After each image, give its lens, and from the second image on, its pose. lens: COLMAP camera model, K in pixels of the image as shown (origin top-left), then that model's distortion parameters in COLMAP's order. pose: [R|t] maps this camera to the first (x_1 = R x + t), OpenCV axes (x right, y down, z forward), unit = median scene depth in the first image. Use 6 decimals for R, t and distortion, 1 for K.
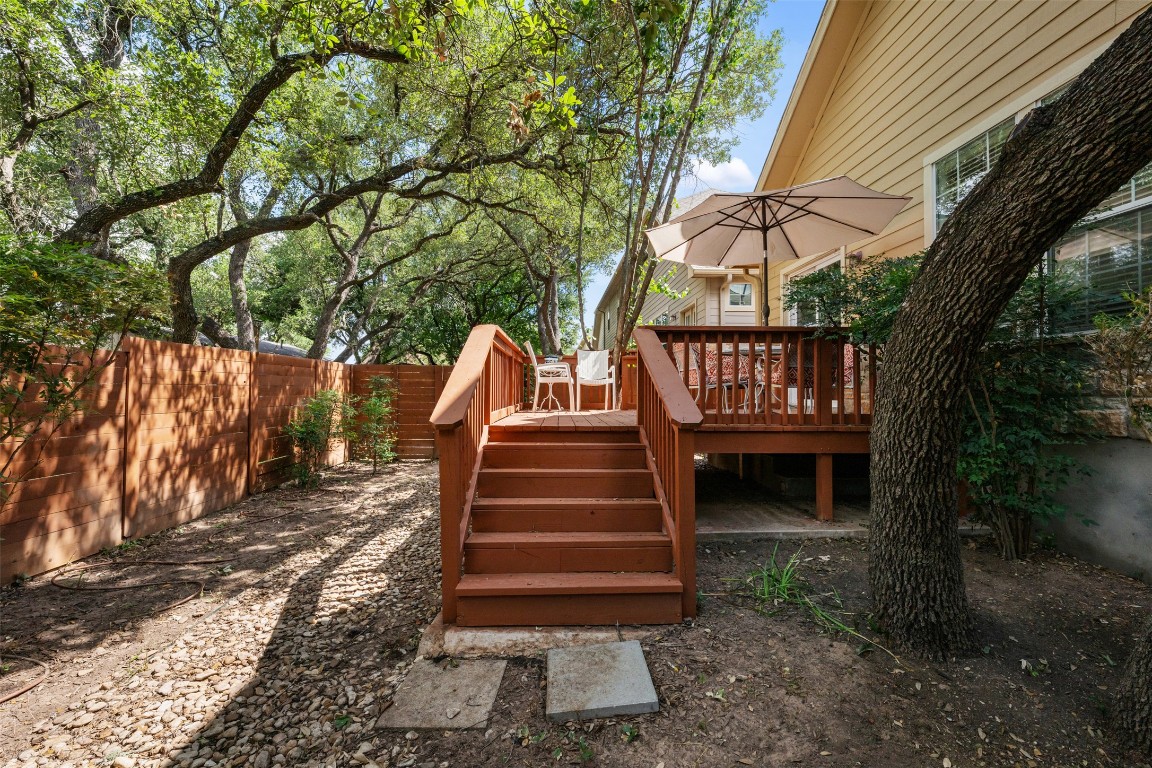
lens RADIAL K [[496.9, 0, 576.0], [0, 496.9, 384.0], [0, 0, 1]] dist [-0.010022, -0.000088]
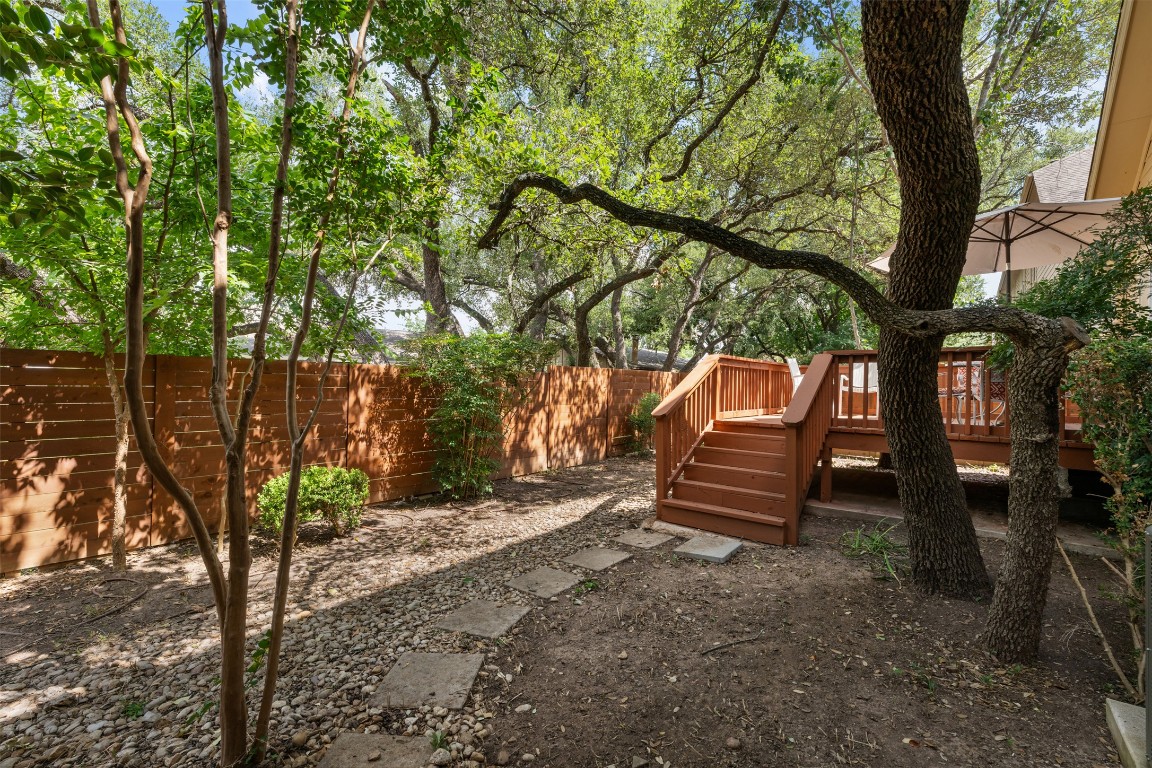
lens RADIAL K [[496.9, 0, 576.0], [0, 496.9, 384.0], [0, 0, 1]] dist [-0.010022, -0.000088]
pose [[0.753197, 0.002857, -0.657789, 0.404794], [0.000262, 0.999989, 0.004644, -0.032570], [0.657795, -0.003670, 0.753188, -0.359312]]
